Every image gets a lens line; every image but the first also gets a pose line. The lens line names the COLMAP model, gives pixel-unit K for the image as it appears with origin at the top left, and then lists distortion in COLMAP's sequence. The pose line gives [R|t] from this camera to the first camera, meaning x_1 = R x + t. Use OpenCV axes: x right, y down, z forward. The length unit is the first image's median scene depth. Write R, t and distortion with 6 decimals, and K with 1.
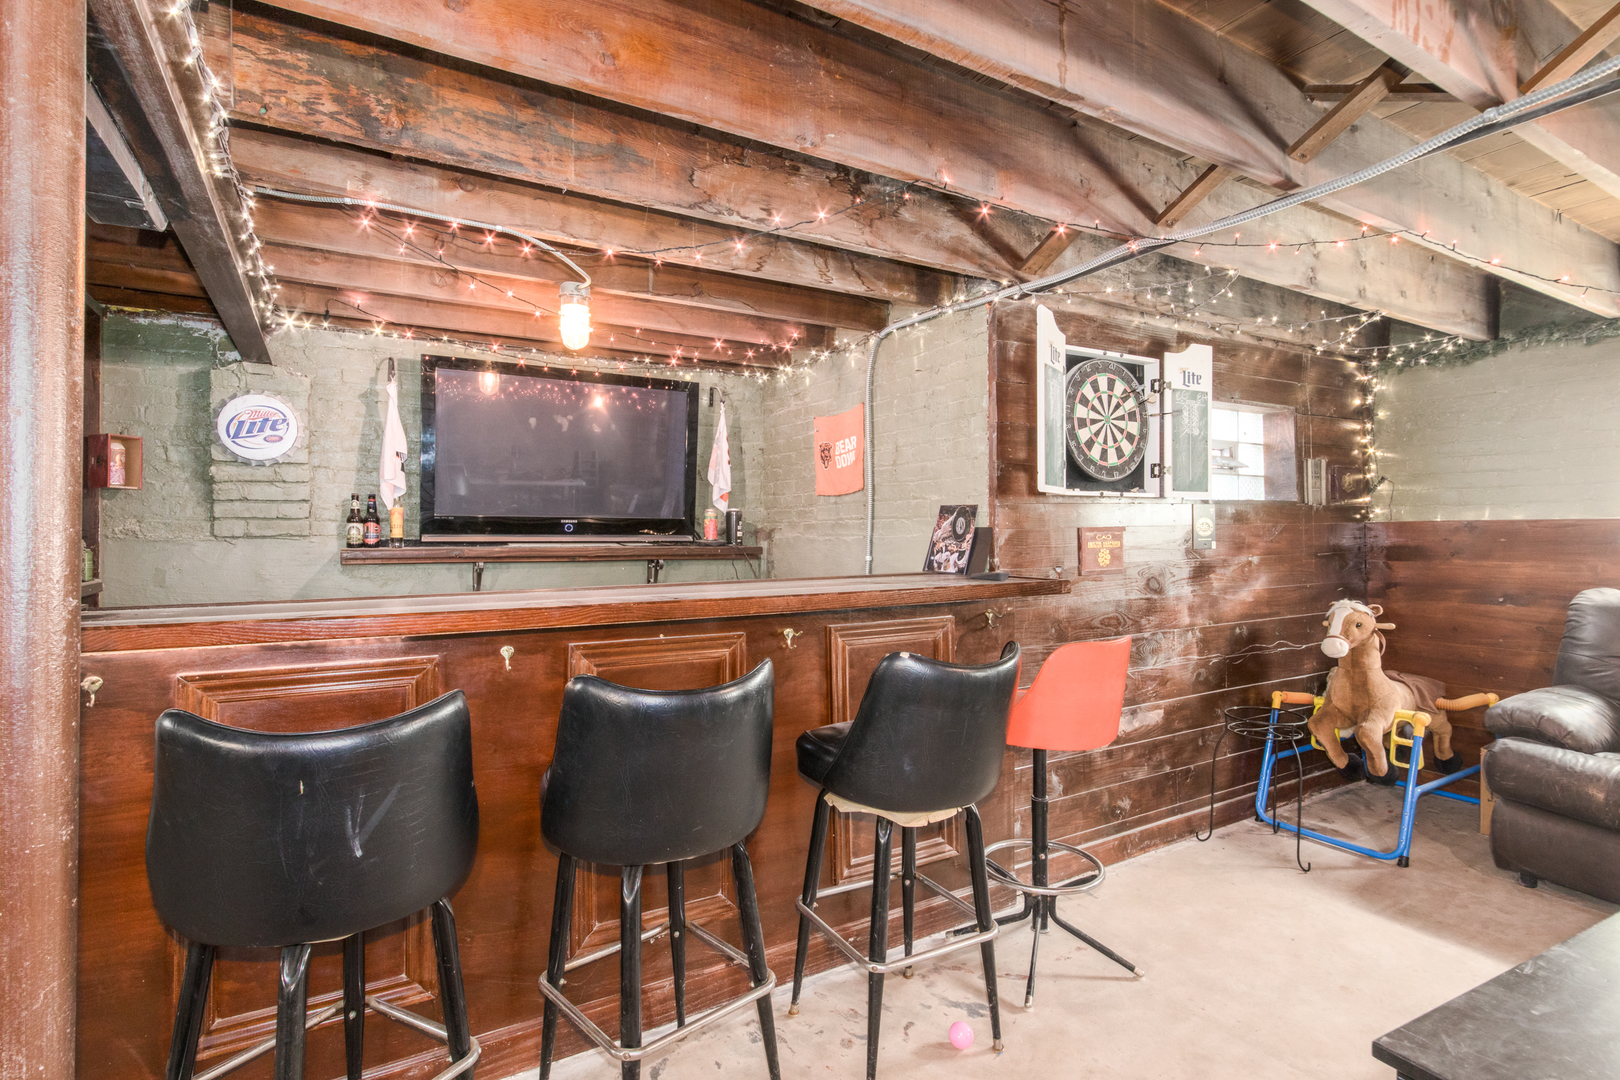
lens RADIAL K [[758.7, 0, 755.2], [0, 758.7, 538.1], [0, 0, 1]] dist [-0.002684, -0.000435]
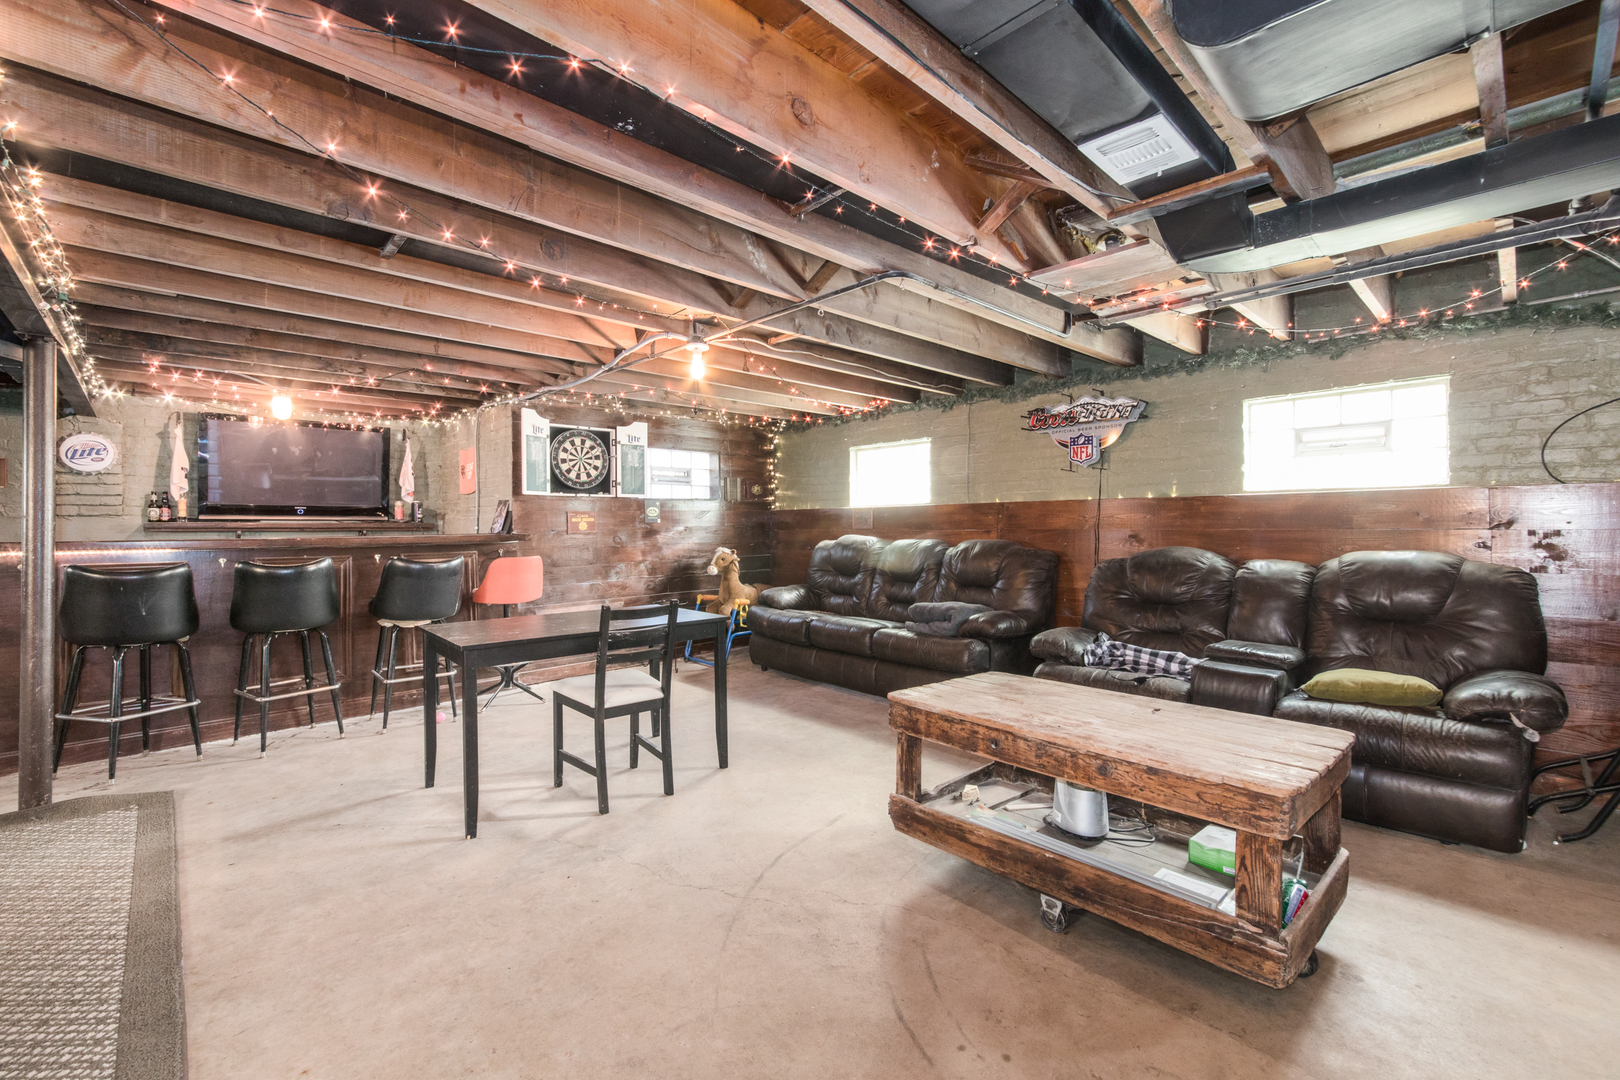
lens RADIAL K [[675.2, 0, 764.7], [0, 675.2, 528.6], [0, 0, 1]] dist [-0.007411, 0.001284]
pose [[0.972078, -0.003124, 0.234636, 0.473954], [0.002802, 0.999995, 0.001706, 0.028654], [-0.234640, -0.001000, 0.972082, -0.827658]]
